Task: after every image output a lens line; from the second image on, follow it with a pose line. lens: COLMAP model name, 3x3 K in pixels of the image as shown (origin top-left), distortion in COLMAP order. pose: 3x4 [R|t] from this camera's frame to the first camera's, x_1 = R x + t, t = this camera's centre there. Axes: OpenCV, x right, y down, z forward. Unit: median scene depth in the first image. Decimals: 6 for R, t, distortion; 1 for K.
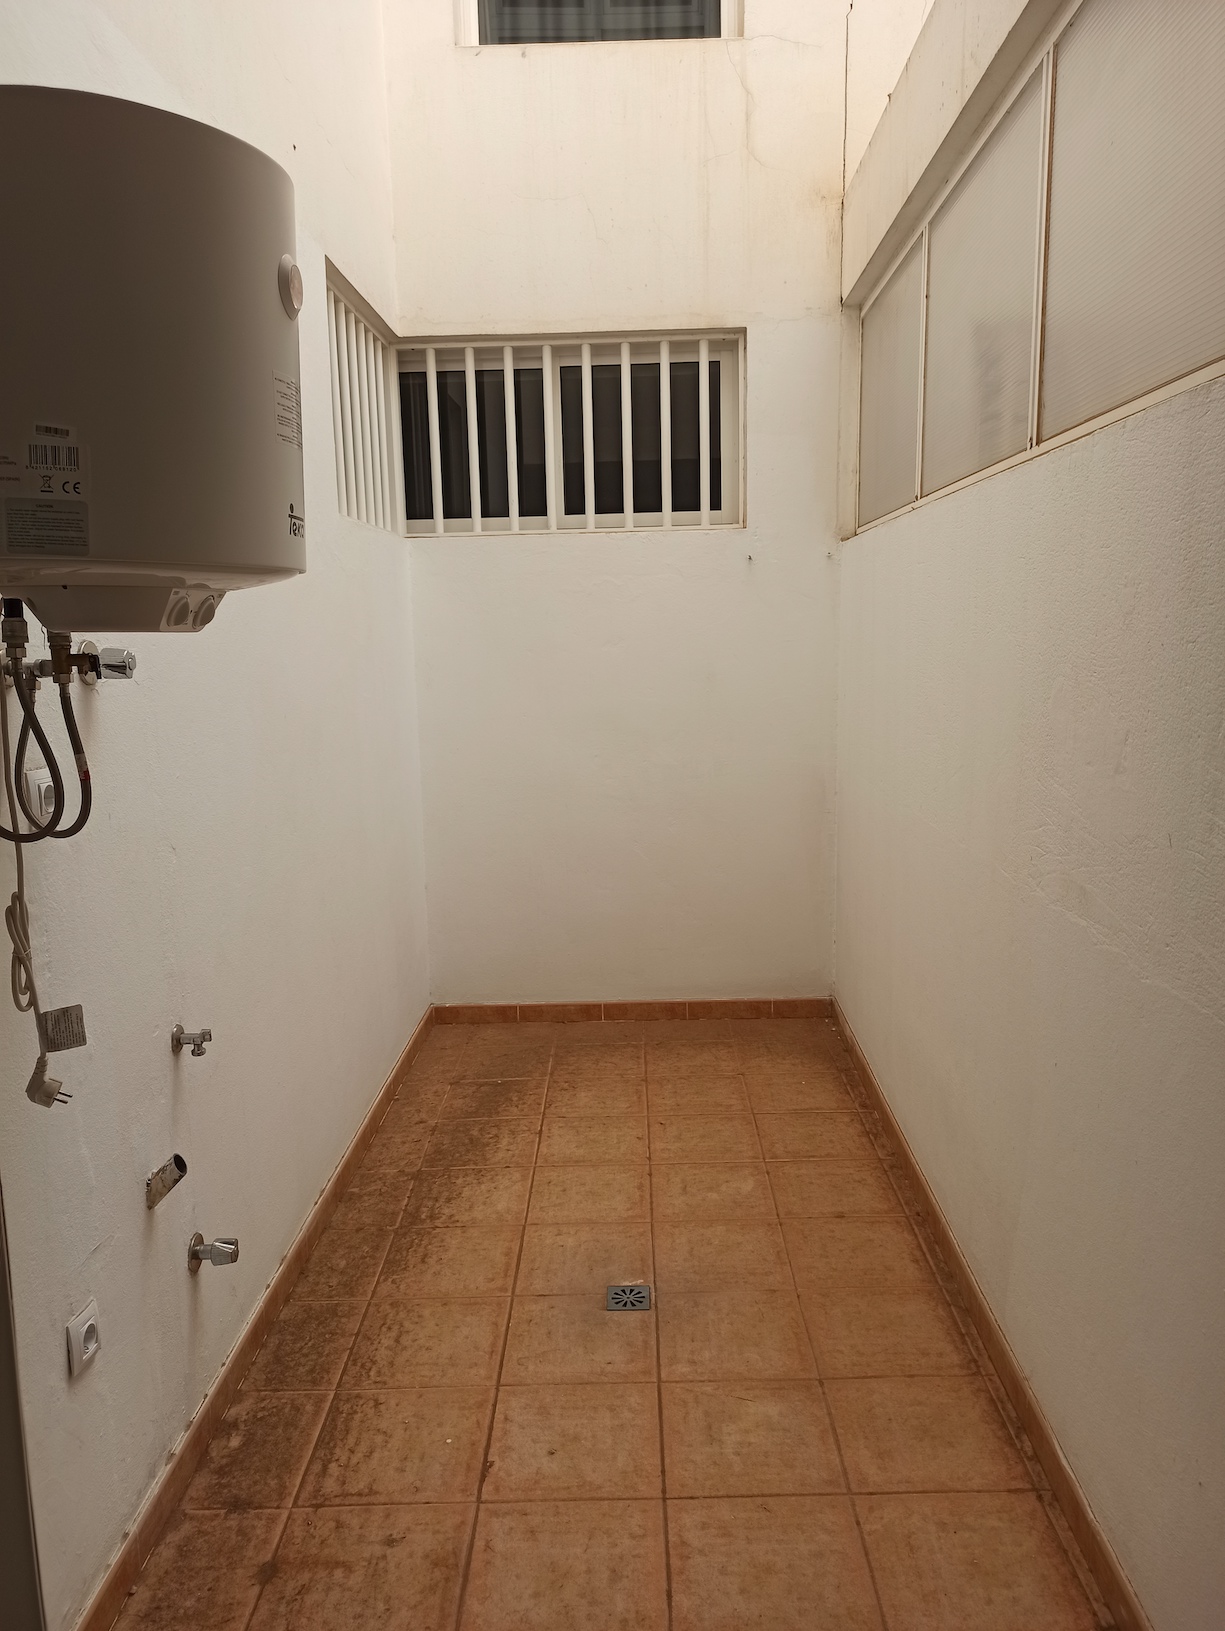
lens RADIAL K [[1205.7, 0, 622.1], [0, 1205.7, 808.3], [0, 0, 1]] dist [0.075533, -0.079610]
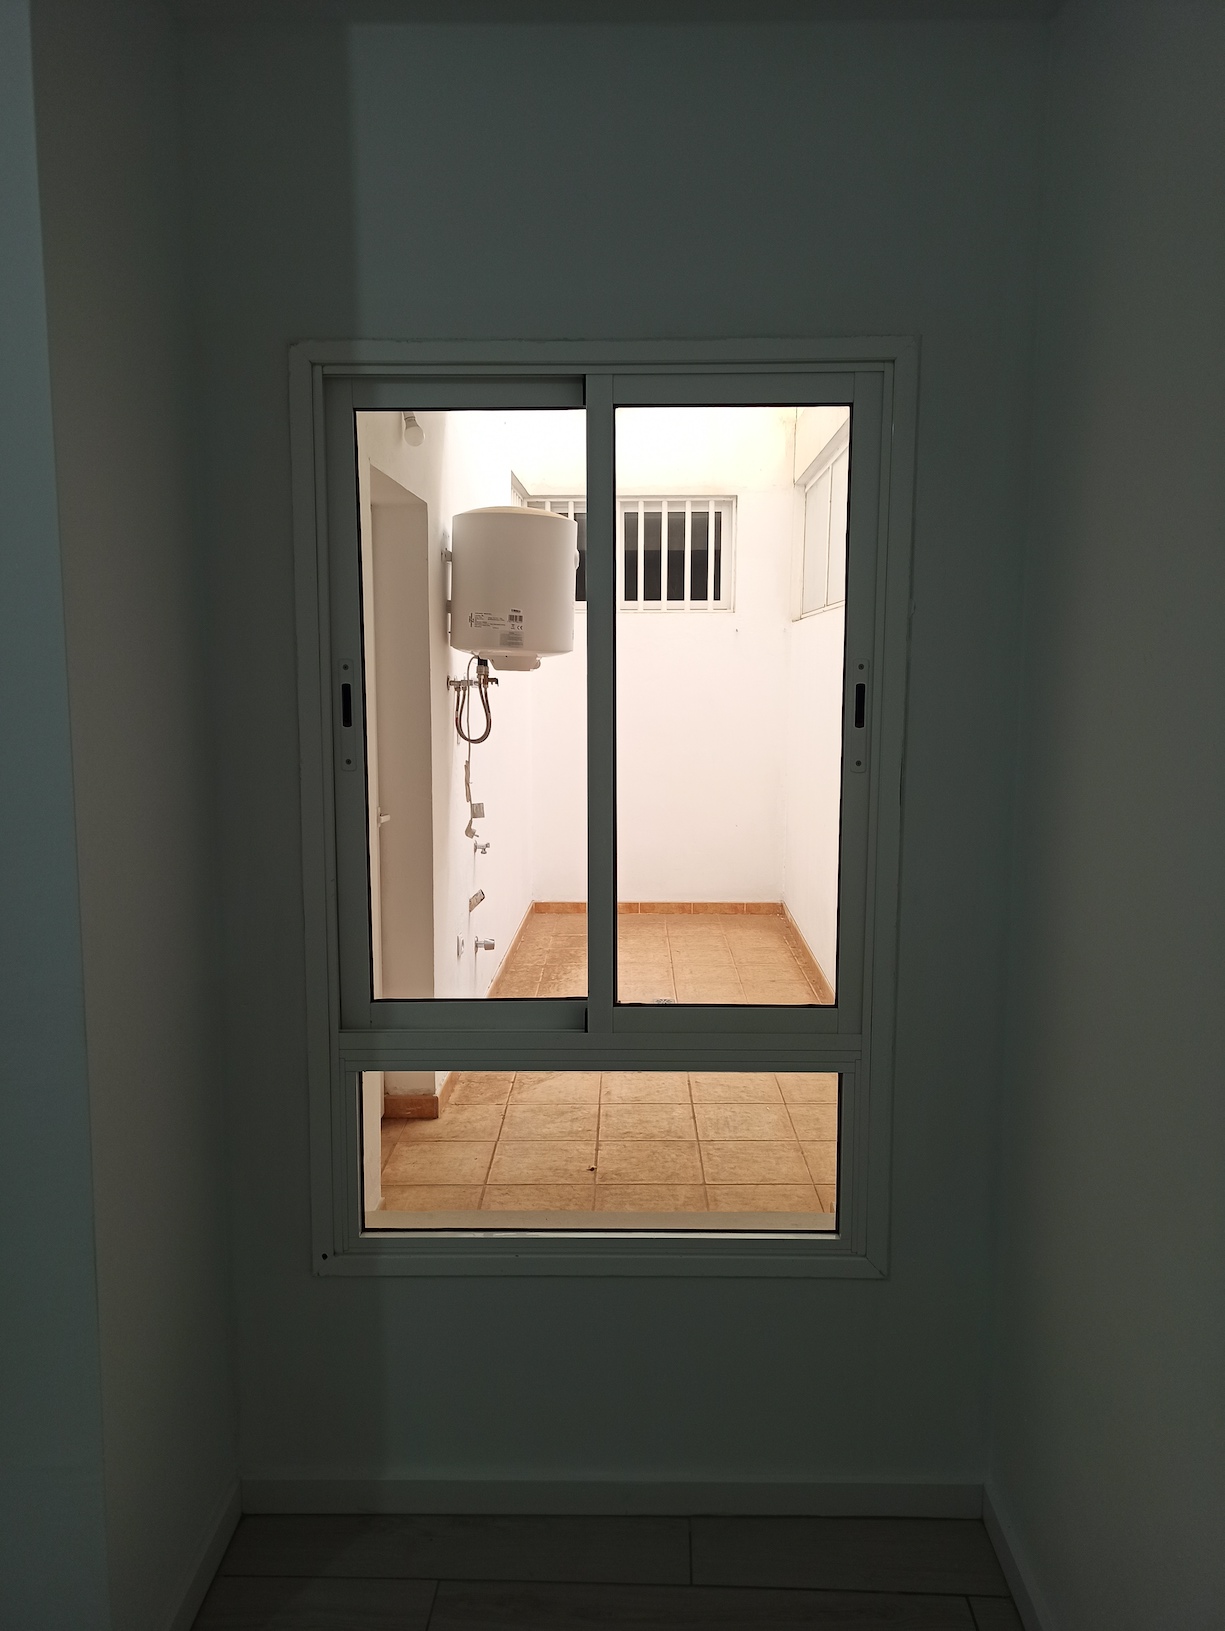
lens RADIAL K [[1205.7, 0, 622.1], [0, 1205.7, 808.3], [0, 0, 1]] dist [0.075533, -0.079610]
pose [[0.999676, 0.025407, 0.001495, -0.049166], [-0.025348, 0.999198, -0.031009, 0.094782], [-0.002282, 0.030961, 0.999518, -0.664147]]
